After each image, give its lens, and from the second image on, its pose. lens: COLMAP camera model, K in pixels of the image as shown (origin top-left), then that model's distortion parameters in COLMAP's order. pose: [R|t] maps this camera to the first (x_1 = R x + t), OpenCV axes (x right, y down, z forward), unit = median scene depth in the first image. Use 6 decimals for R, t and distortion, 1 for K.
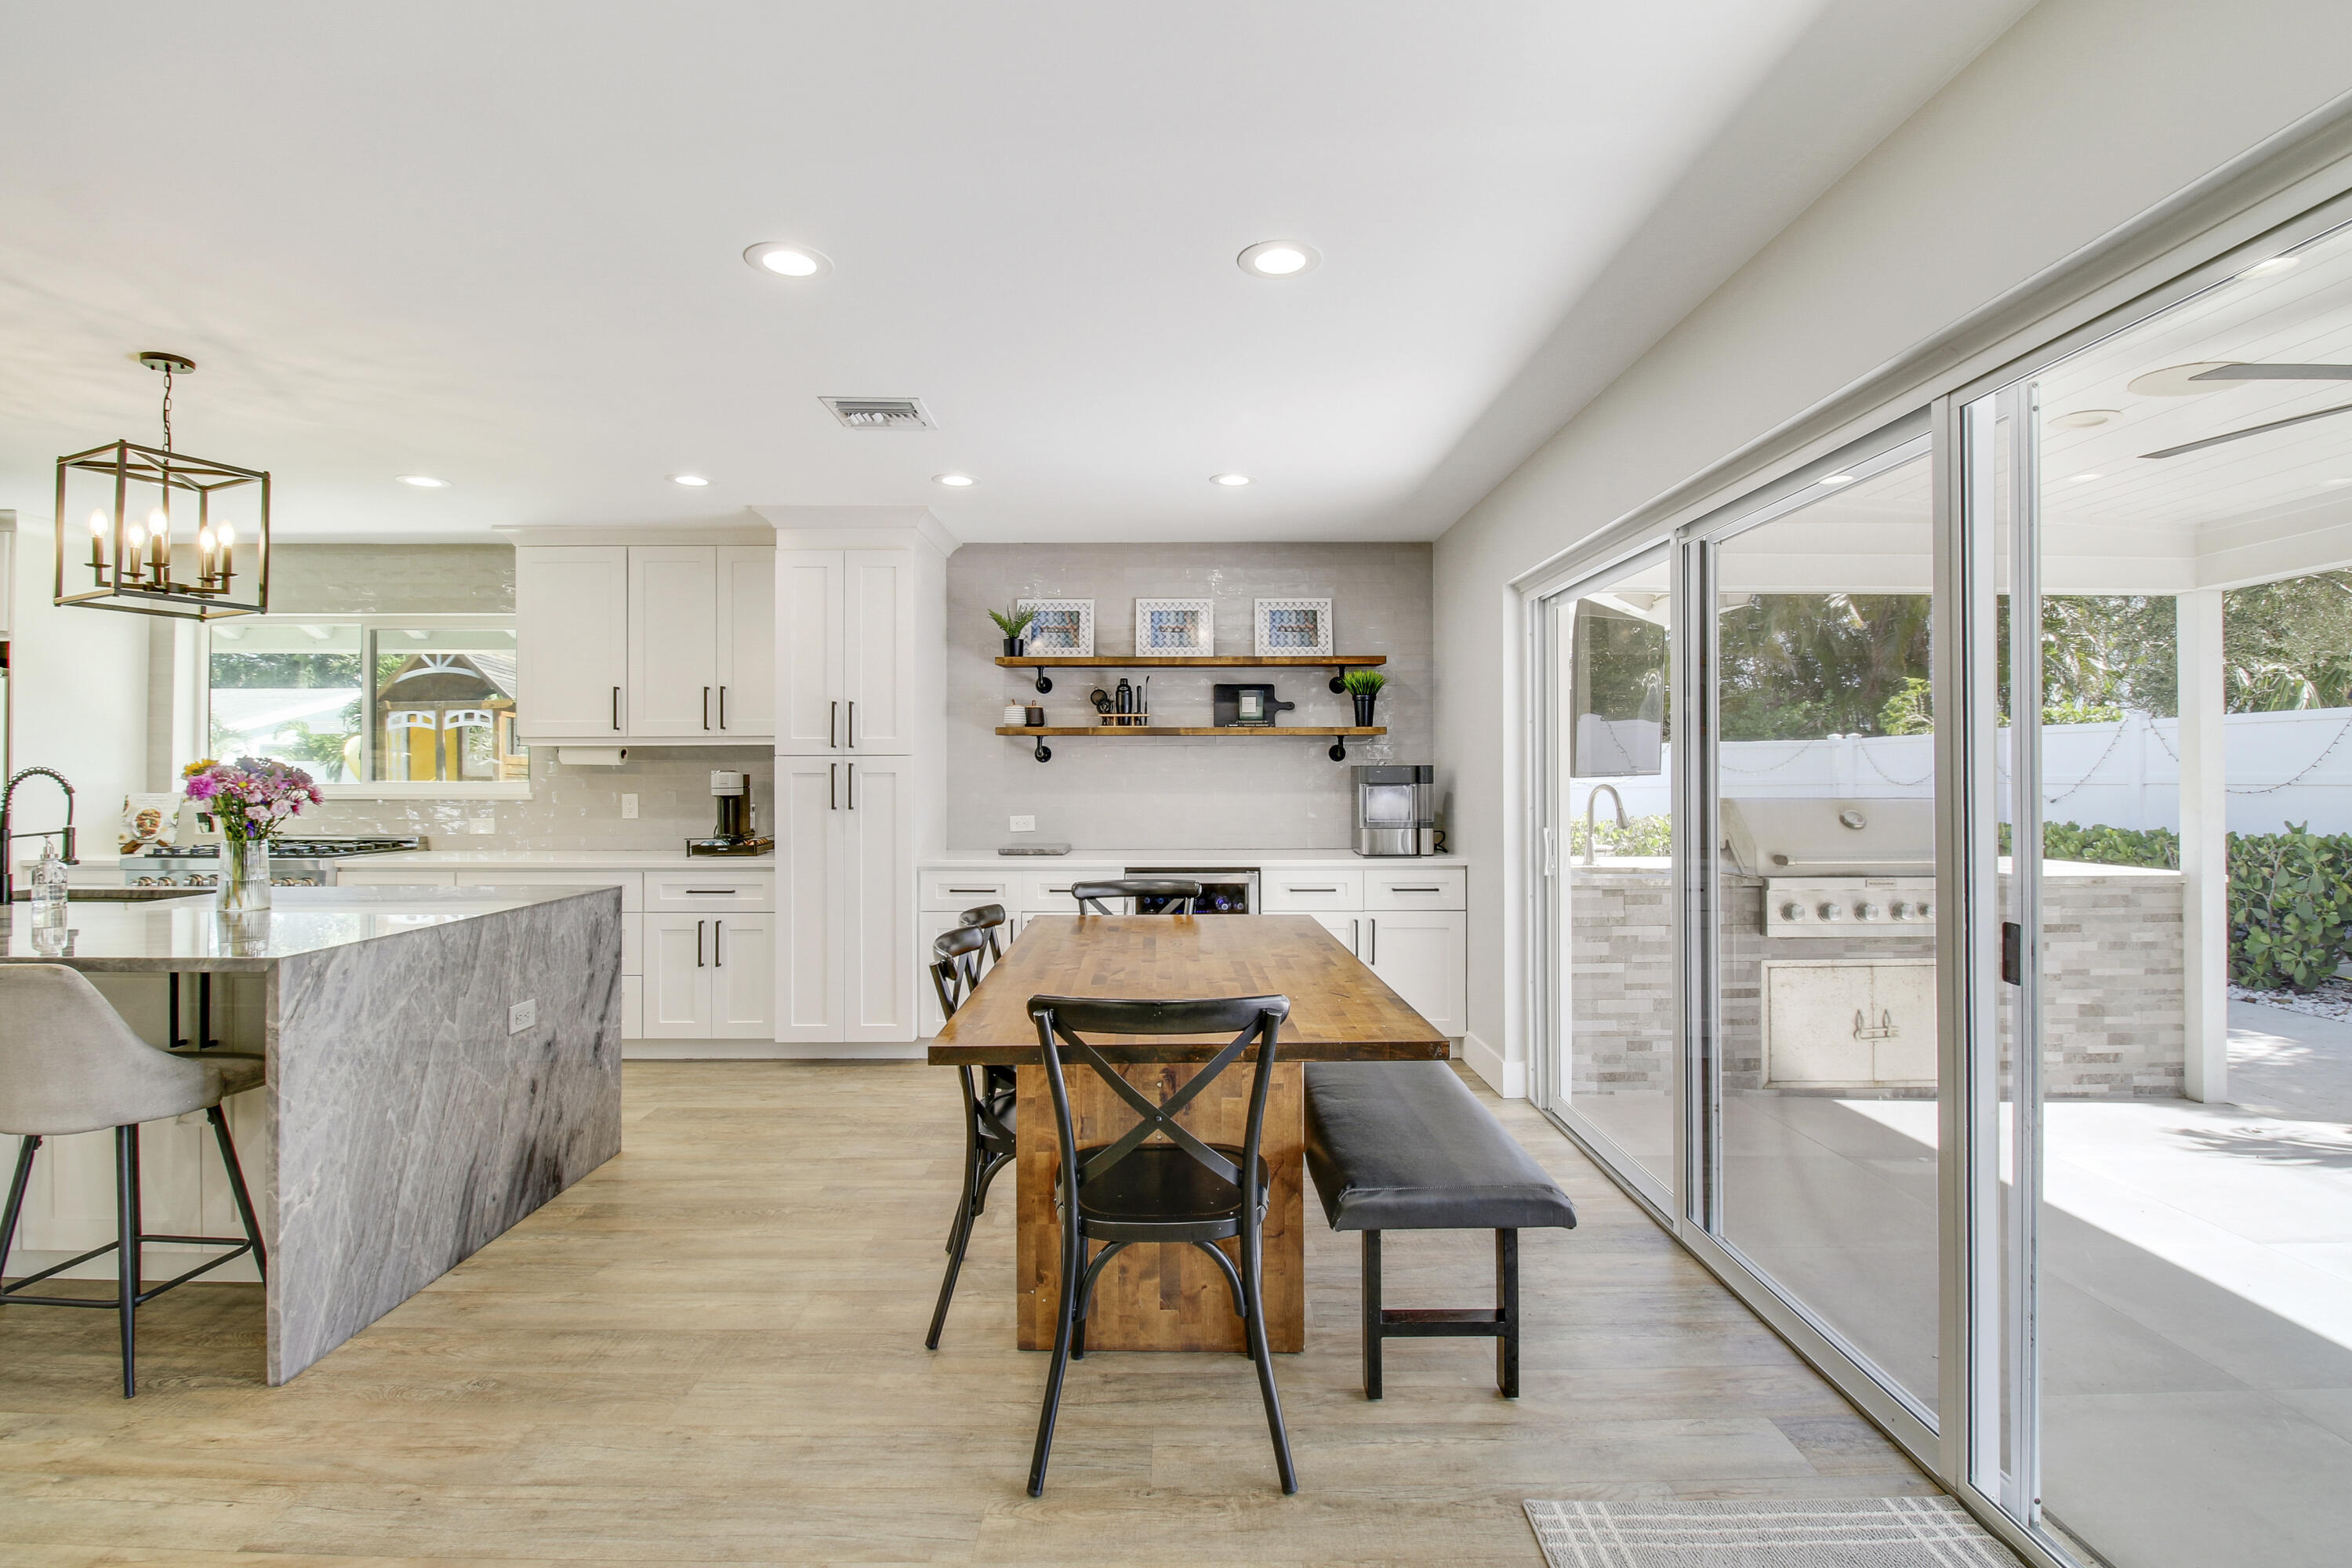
lens RADIAL K [[1106.3, 0, 1199.0], [0, 1106.3, 766.0], [0, 0, 1]] dist [-0.001458, -0.011216]
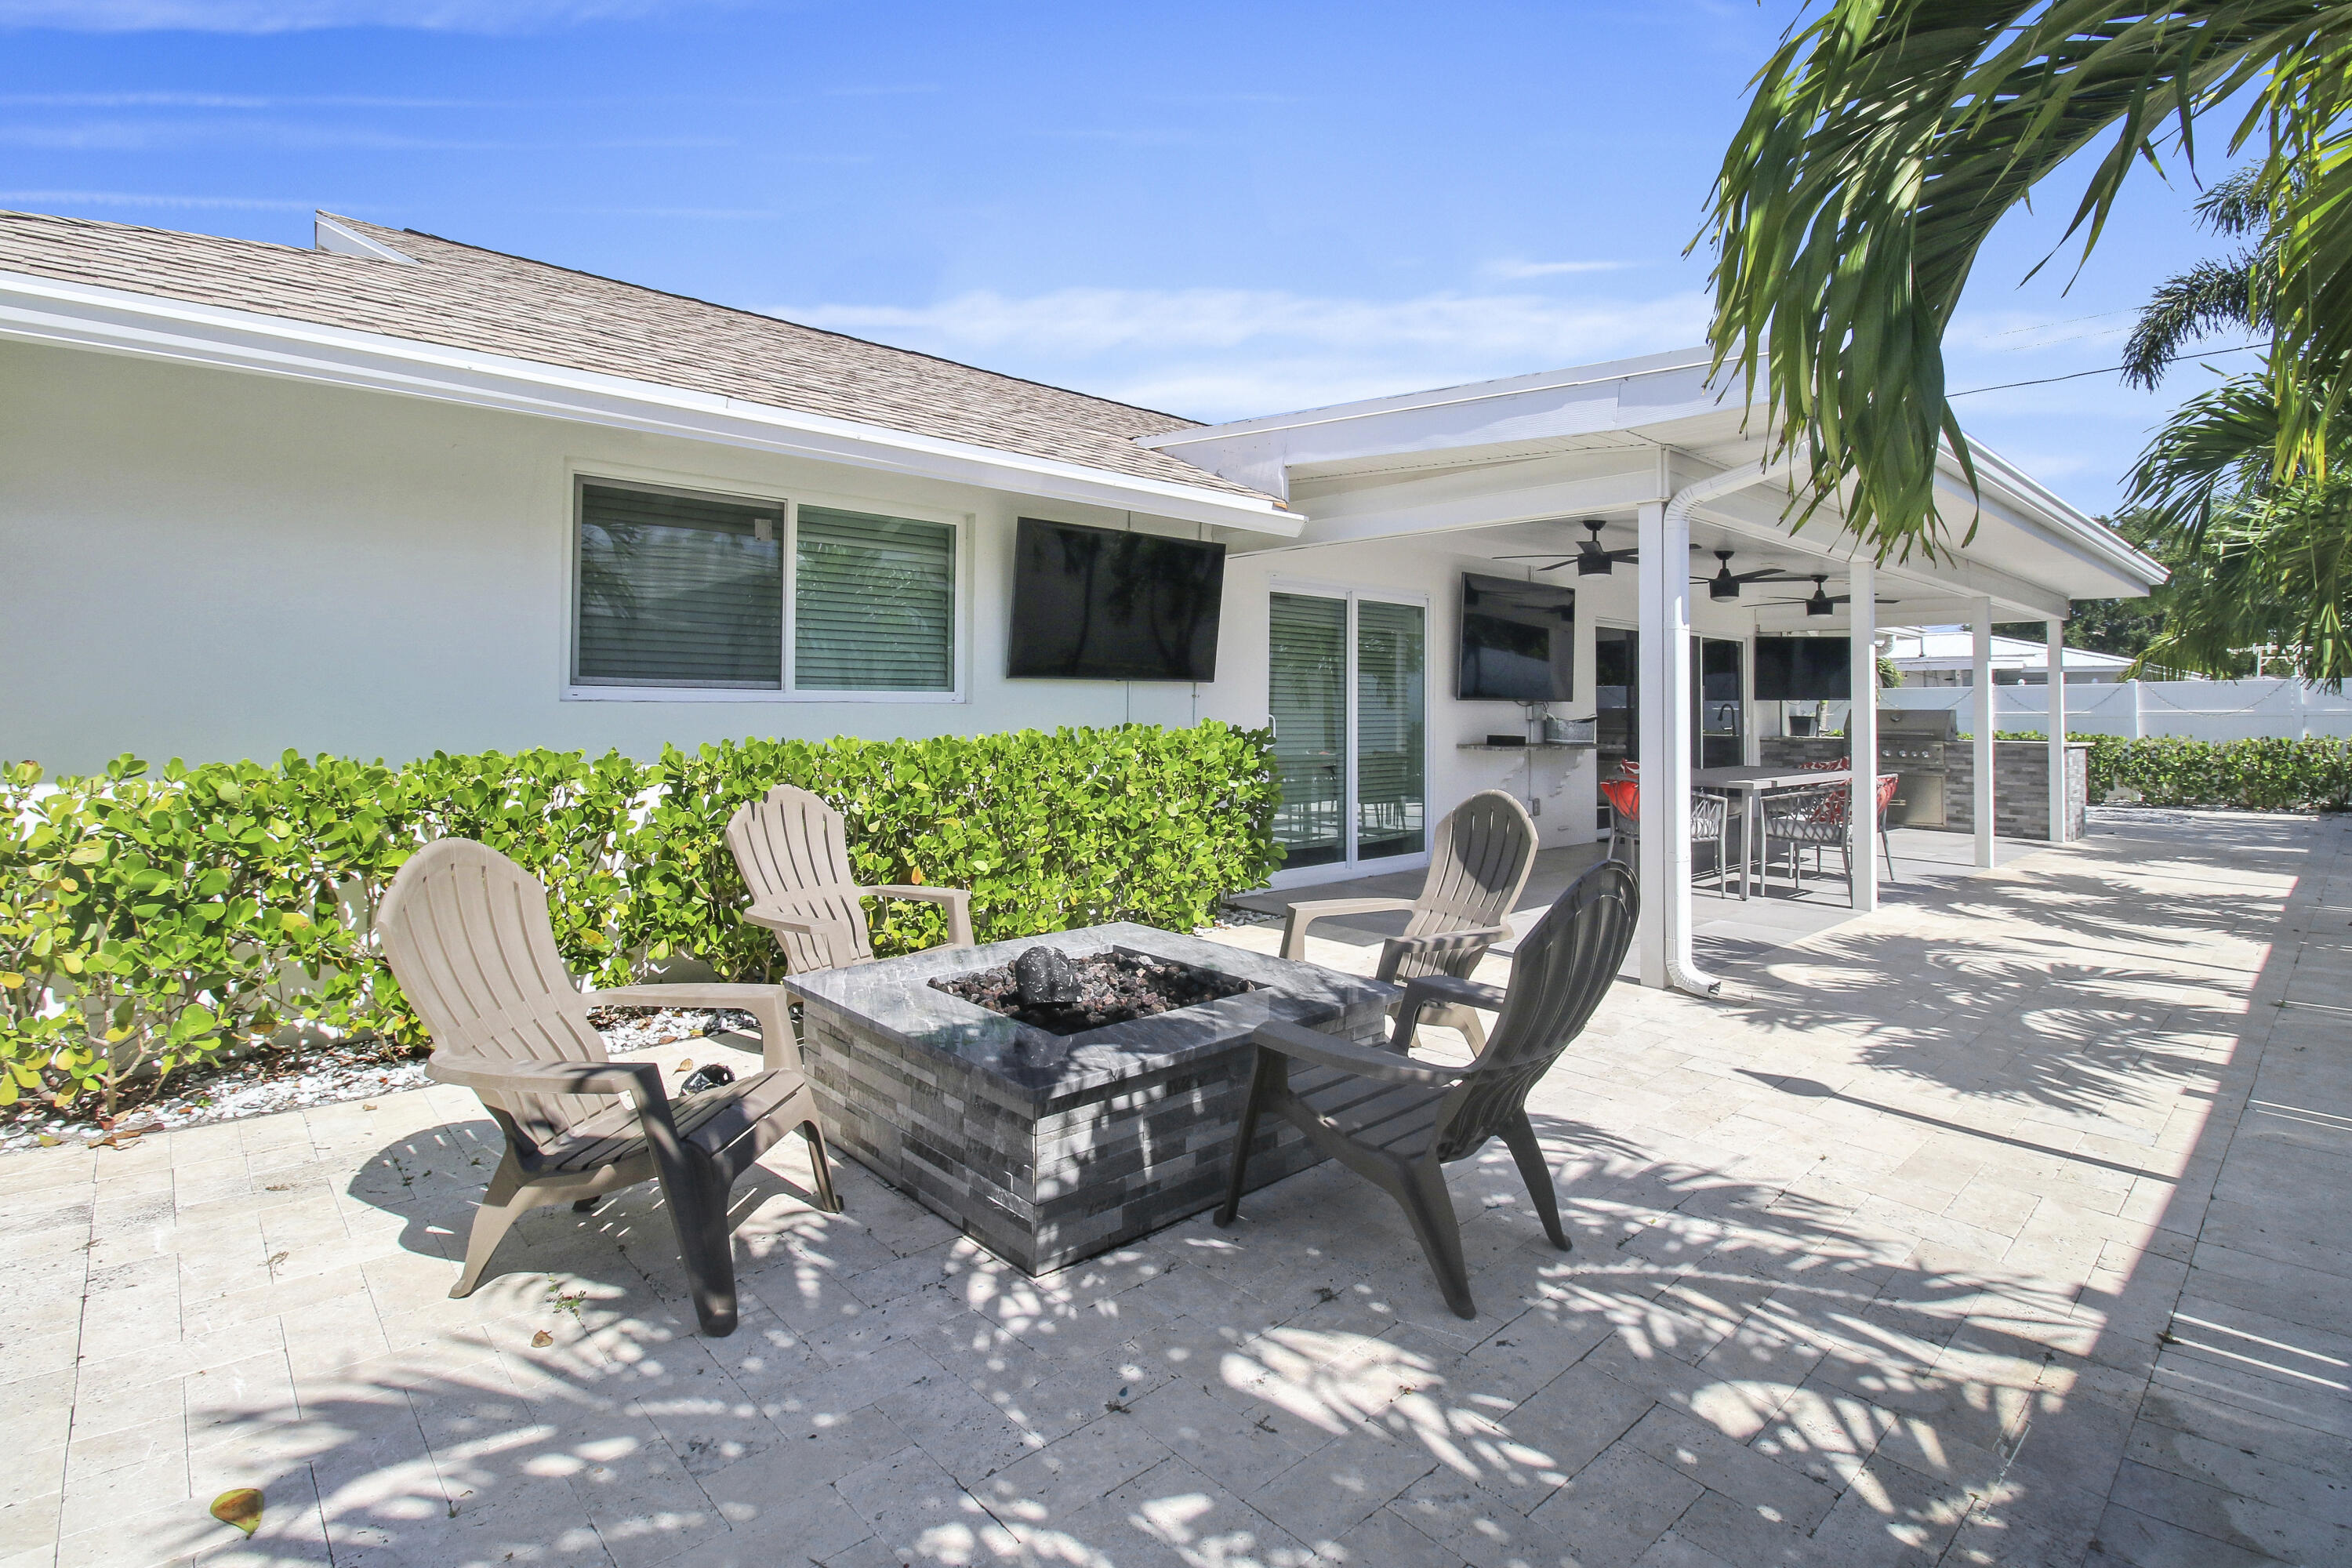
lens RADIAL K [[1108.6, 0, 1167.5], [0, 1108.6, 663.2], [0, 0, 1]] dist [-0.006788, -0.007019]
pose [[0.658516, -0.022330, -0.752236, 1.419140], [-0.003577, 0.999456, -0.032800, 0.013394], [0.752558, 0.024290, 0.658077, -1.919497]]
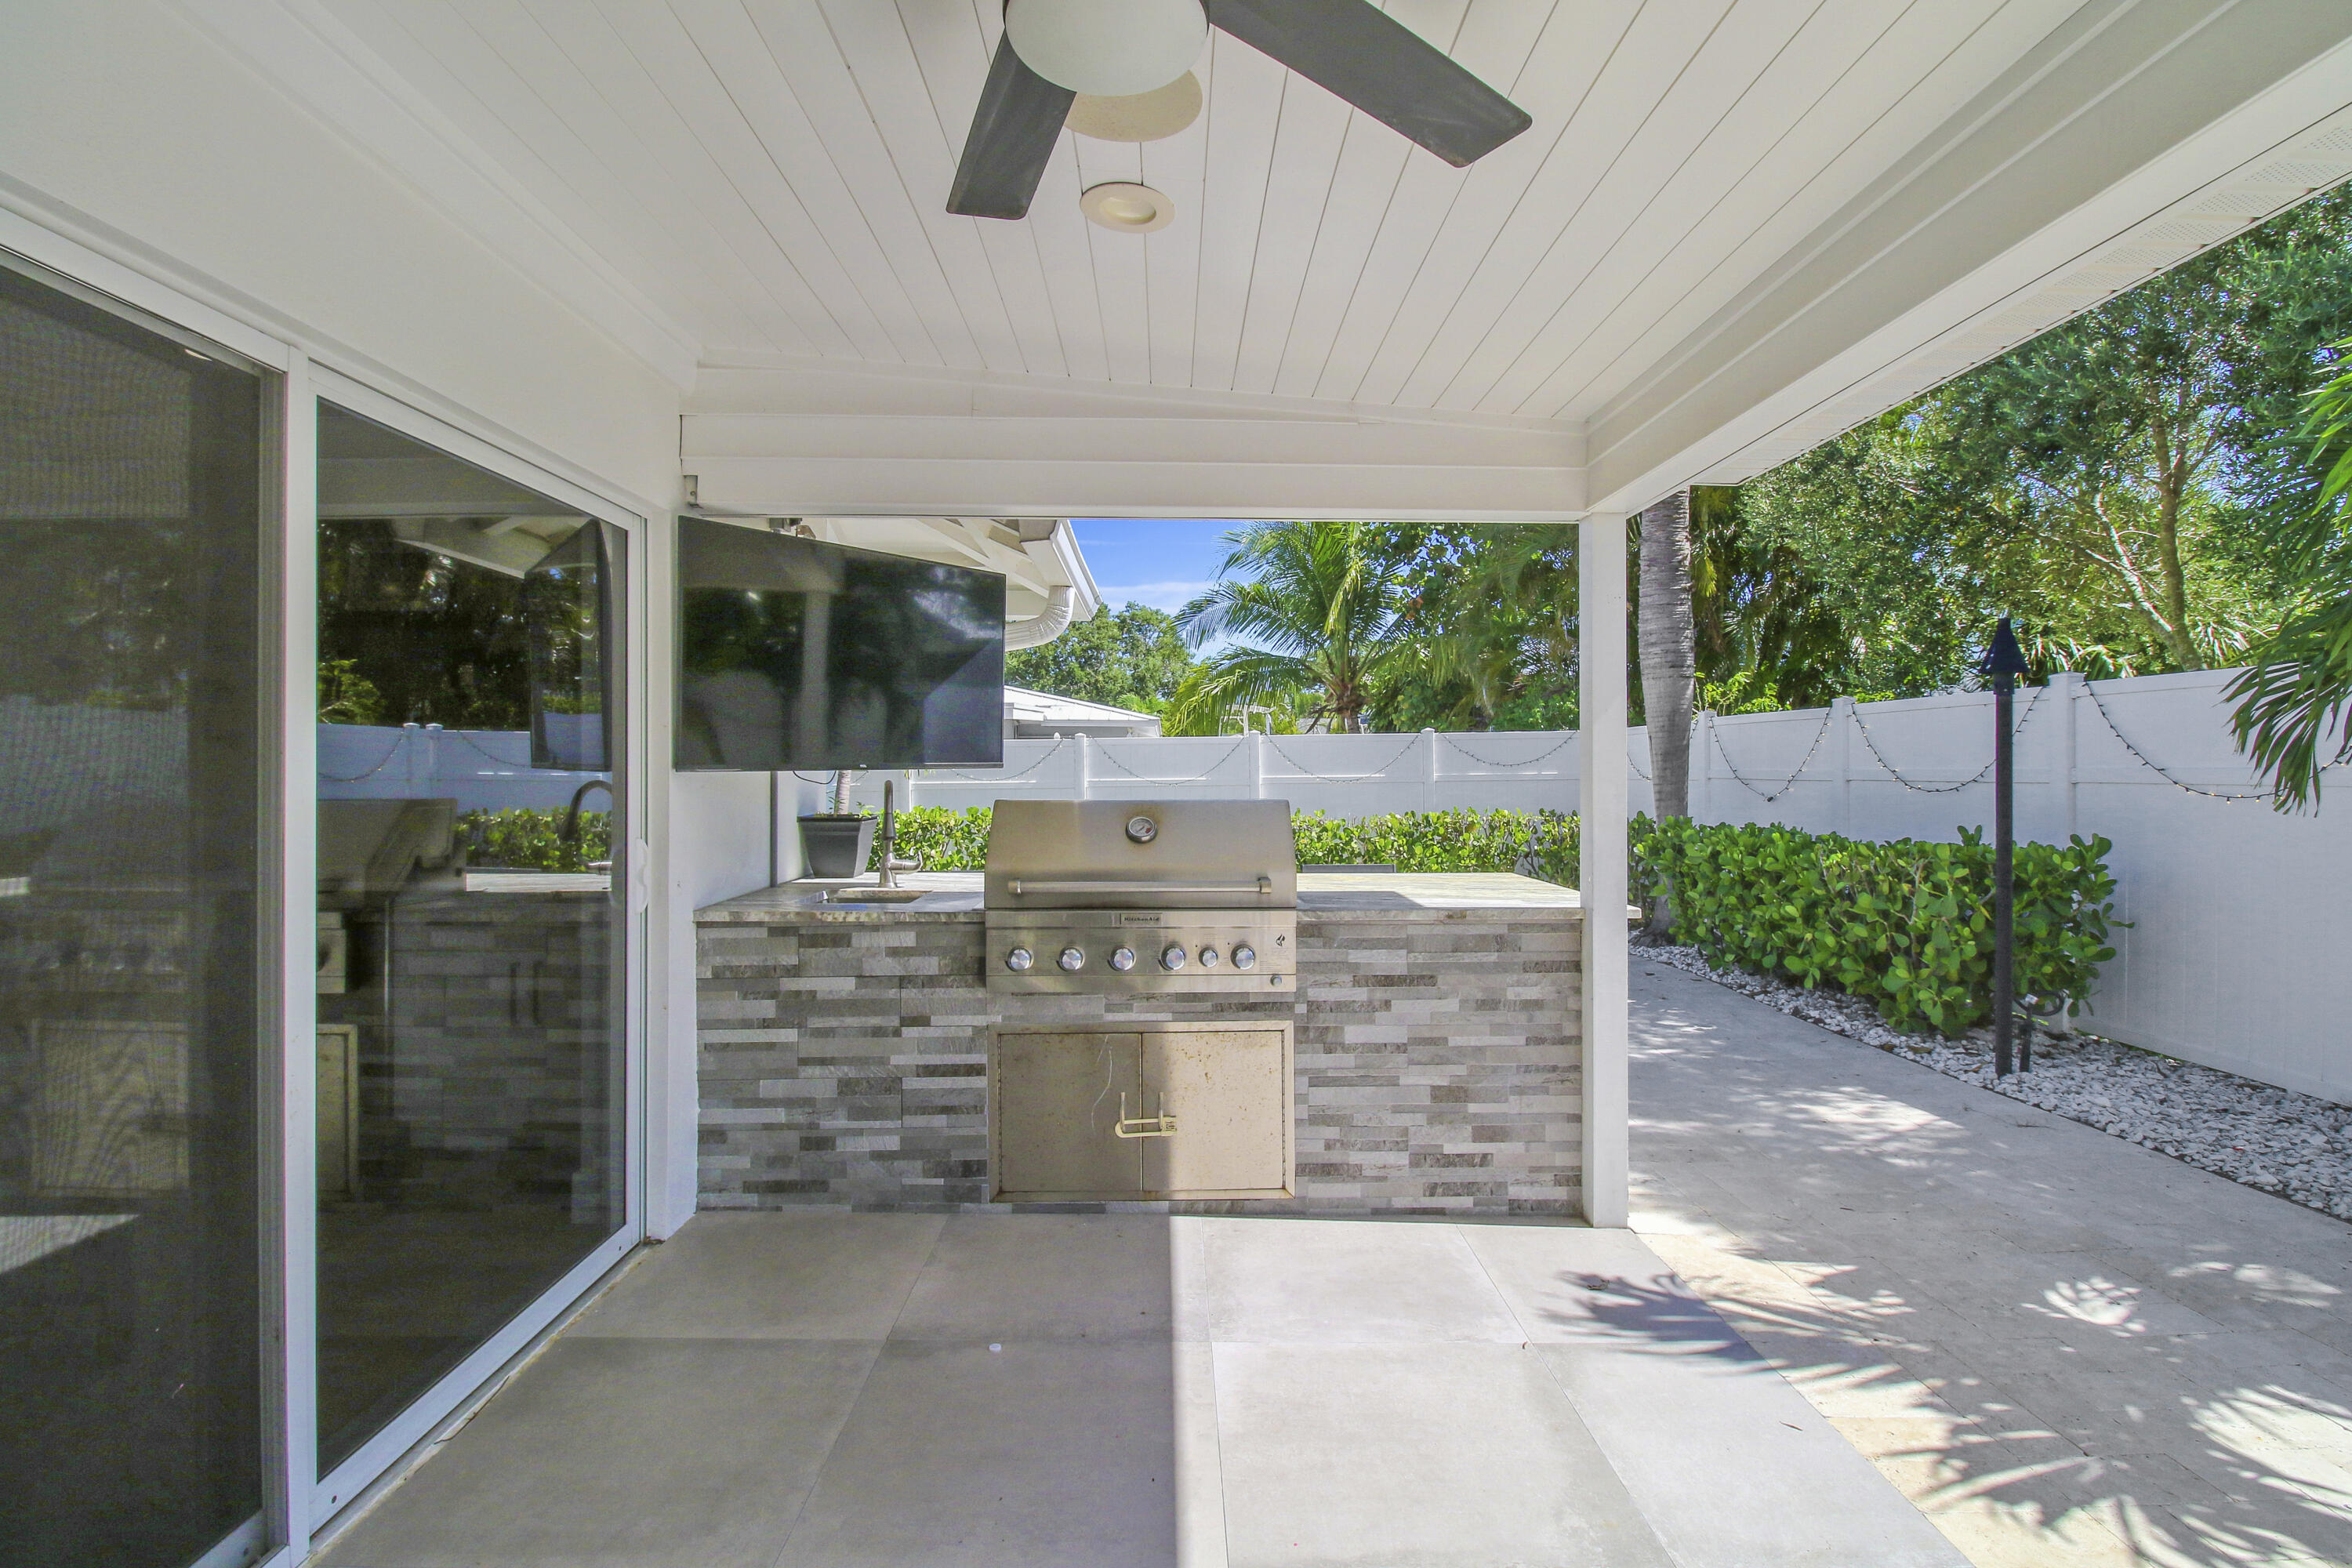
lens RADIAL K [[1108.6, 0, 1199.6], [0, 1108.6, 762.4], [0, 0, 1]] dist [-0.006788, -0.007019]
pose [[0.999868, 0.001735, 0.016158, 0.634267], [-0.001786, 0.999994, 0.003119, 0.001760], [-0.016152, -0.003147, 0.999865, 0.273476]]
